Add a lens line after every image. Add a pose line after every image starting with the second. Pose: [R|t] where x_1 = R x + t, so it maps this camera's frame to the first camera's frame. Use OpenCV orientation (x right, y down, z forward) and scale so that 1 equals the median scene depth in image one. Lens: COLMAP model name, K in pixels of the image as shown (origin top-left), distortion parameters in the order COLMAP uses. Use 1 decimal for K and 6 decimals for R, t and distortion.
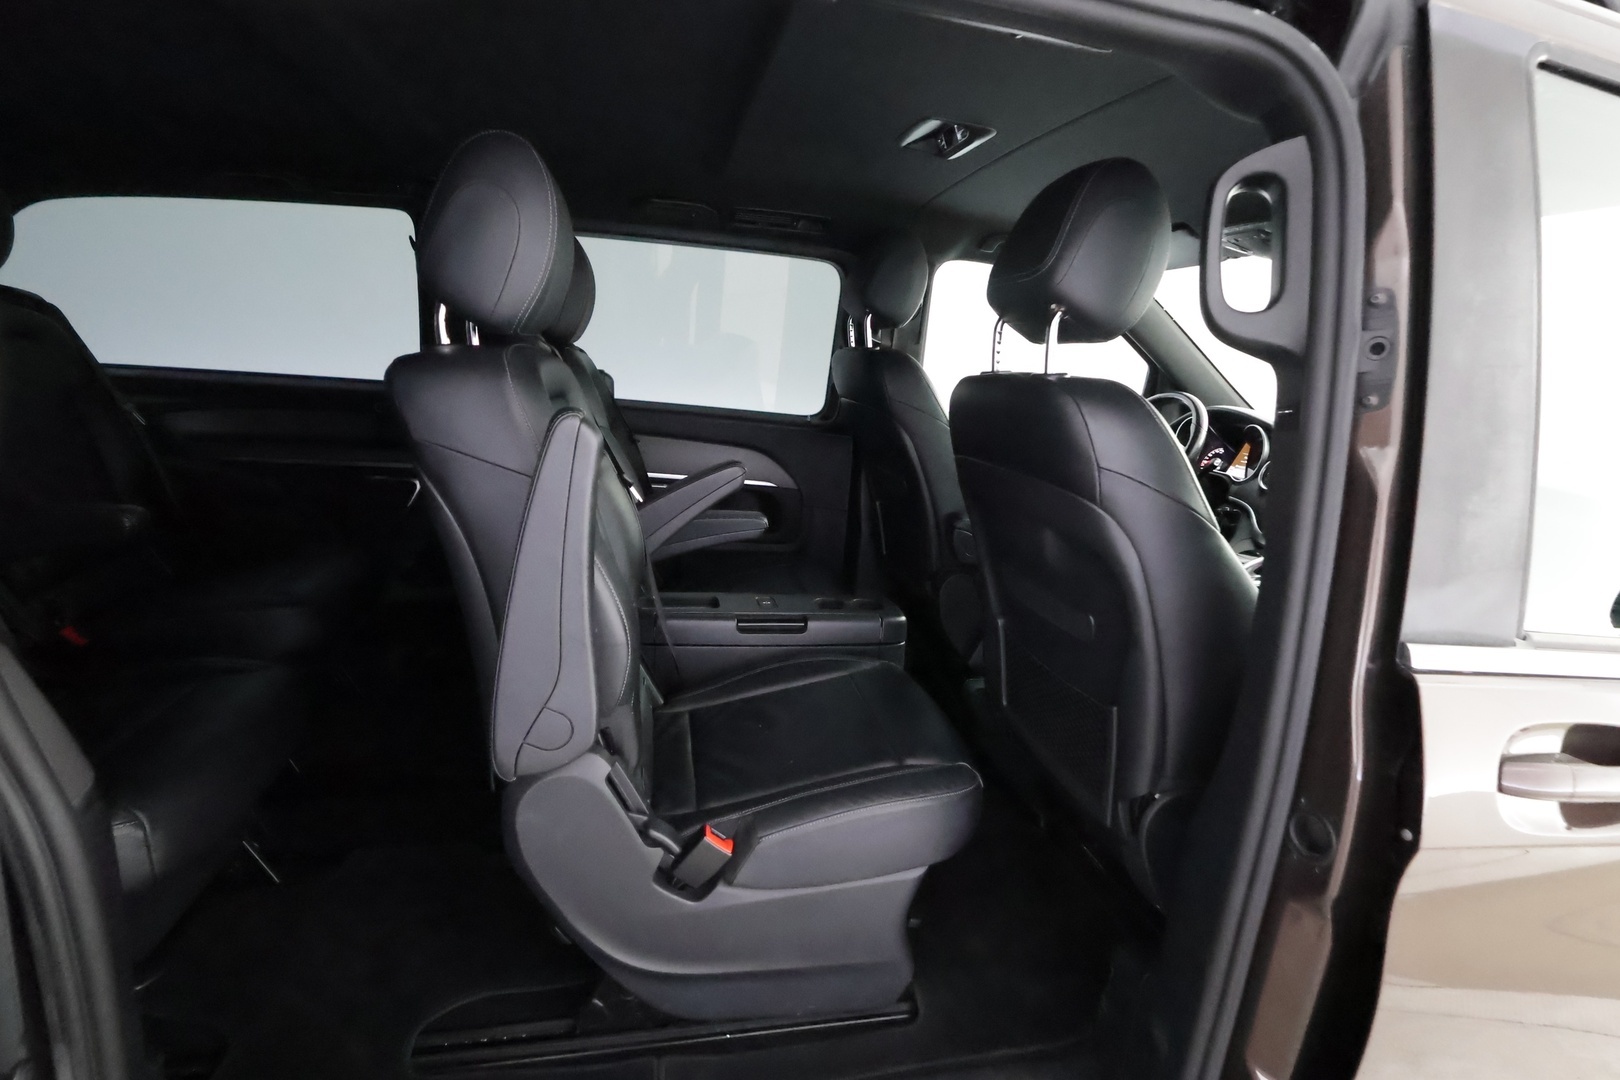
lens RADIAL K [[751.5, 0, 807.8], [0, 751.5, 527.0], [0, 0, 1]] dist [0.000702, 0.000876]
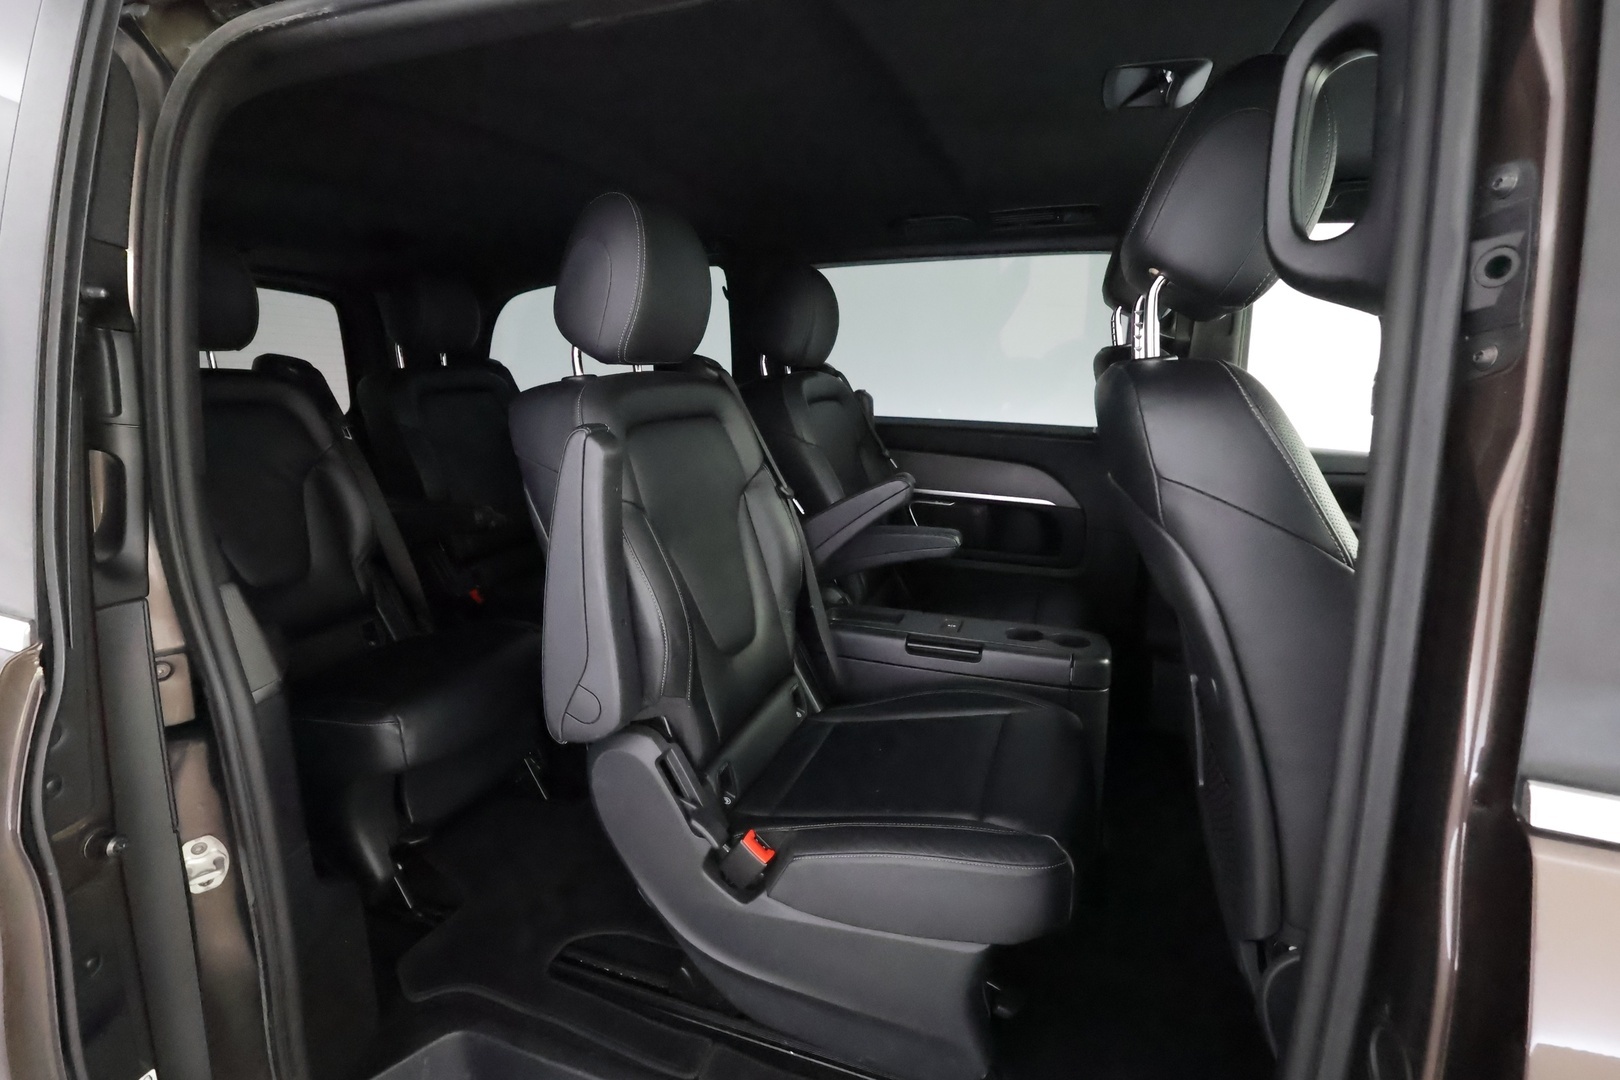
lens RADIAL K [[751.5, 0, 821.9], [0, 751.5, 531.0], [0, 0, 1]] dist [0.000702, 0.000876]
pose [[0.846641, 0.035616, -0.530971, 0.436969], [-0.048239, 0.998787, -0.009923, -0.000938], [0.529973, 0.034014, 0.847332, 0.162241]]
